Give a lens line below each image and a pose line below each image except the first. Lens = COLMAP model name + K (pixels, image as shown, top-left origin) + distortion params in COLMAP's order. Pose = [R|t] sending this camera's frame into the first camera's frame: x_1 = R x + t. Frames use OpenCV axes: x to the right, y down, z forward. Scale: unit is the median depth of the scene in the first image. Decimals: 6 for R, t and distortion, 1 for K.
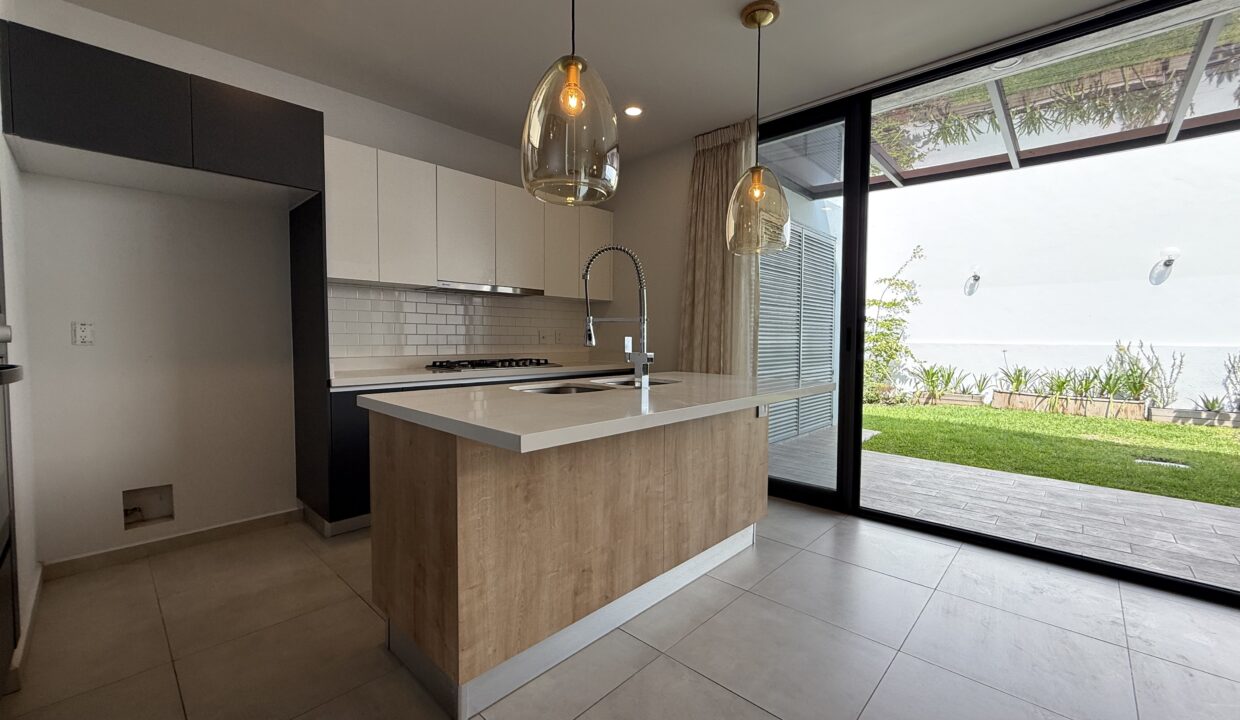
lens RADIAL K [[495.0, 0, 620.0], [0, 495.0, 360.0], [0, 0, 1]] dist [0.000180, 0.000064]
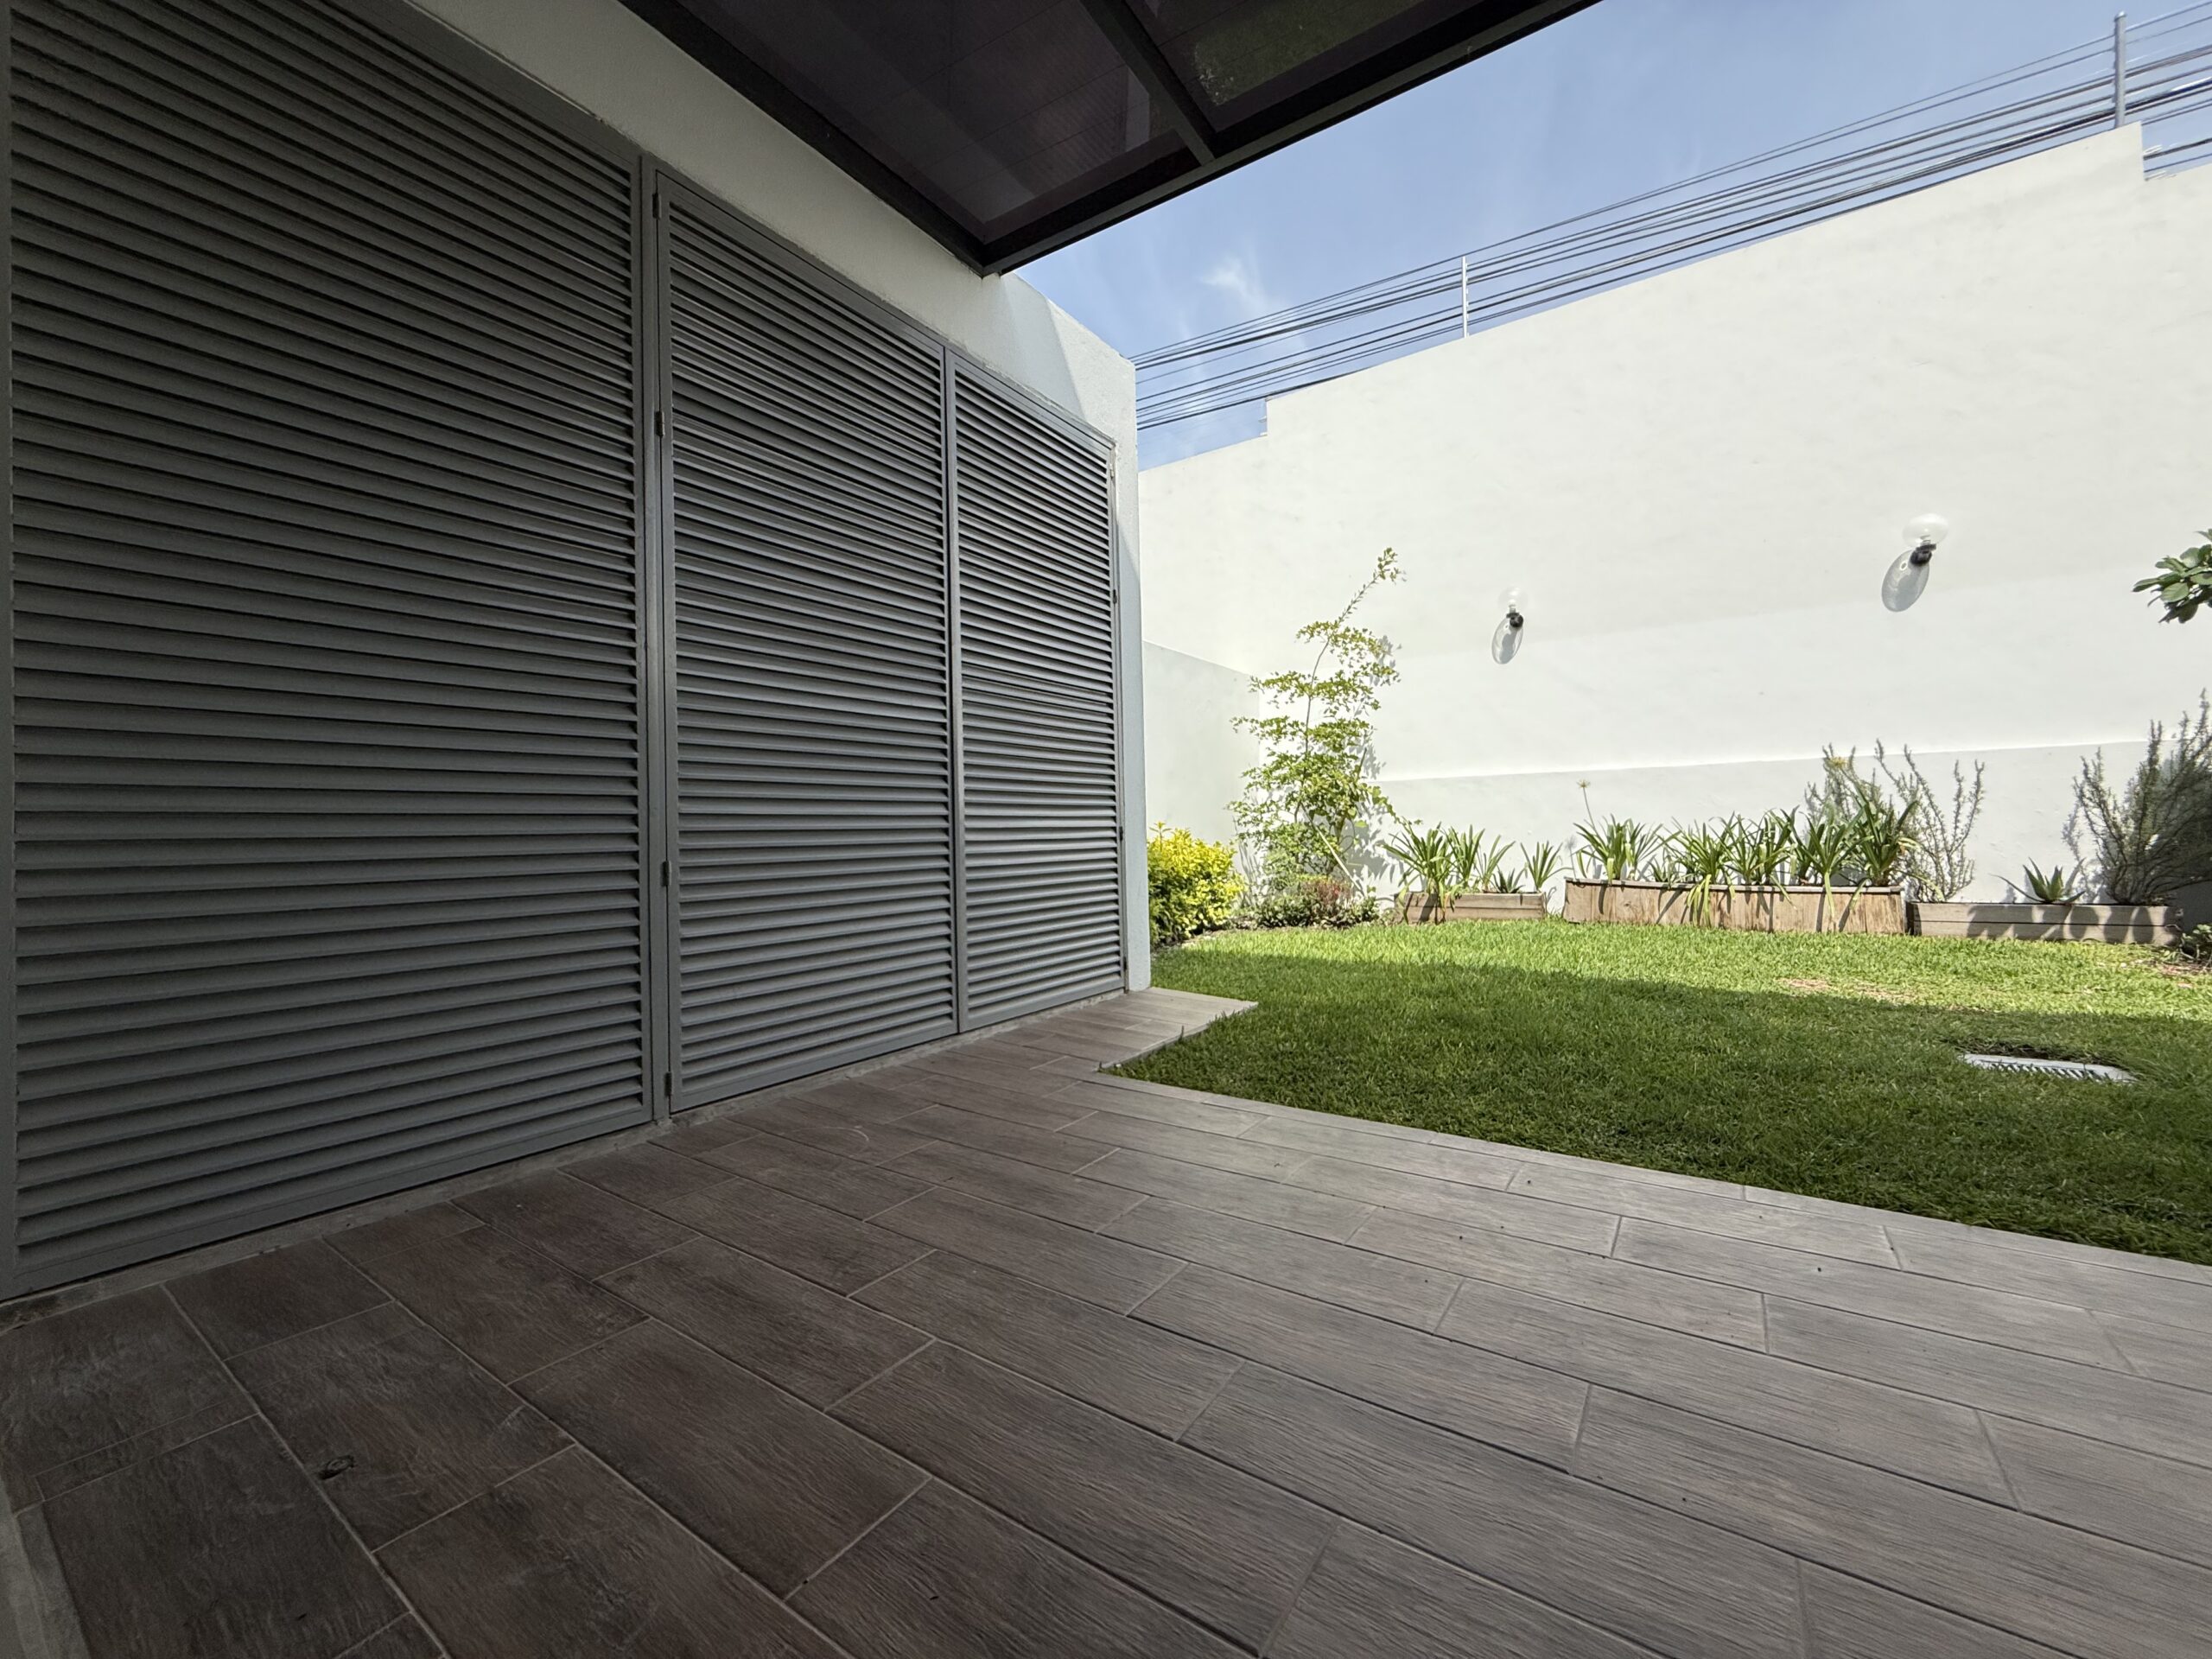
lens RADIAL K [[891.9, 0, 1103.6], [0, 891.9, 827.8], [0, 0, 1]] dist [0.000007, 0.000173]
pose [[0.987995, -0.026691, 0.152164, 0.304416], [0.034414, 0.998237, -0.048352, 0.047118], [-0.150605, 0.053008, 0.987172, 0.374382]]
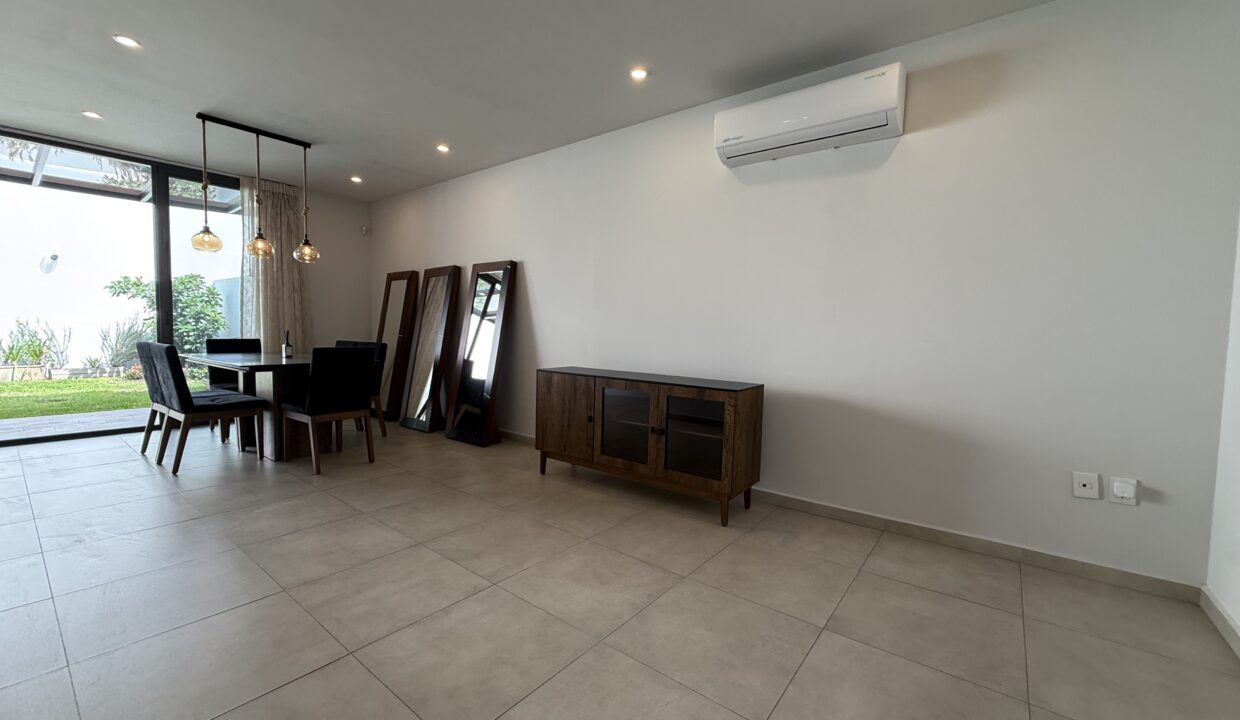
lens RADIAL K [[492.4, 0, 615.4], [0, 492.4, 357.5], [0, 0, 1]] dist [-0.000738, -0.000209]
pose [[-0.088627, -0.060395, 0.994232, -0.324562], [0.023469, 0.997756, 0.062701, 0.019794], [-0.995788, 0.028891, -0.087011, -0.349390]]
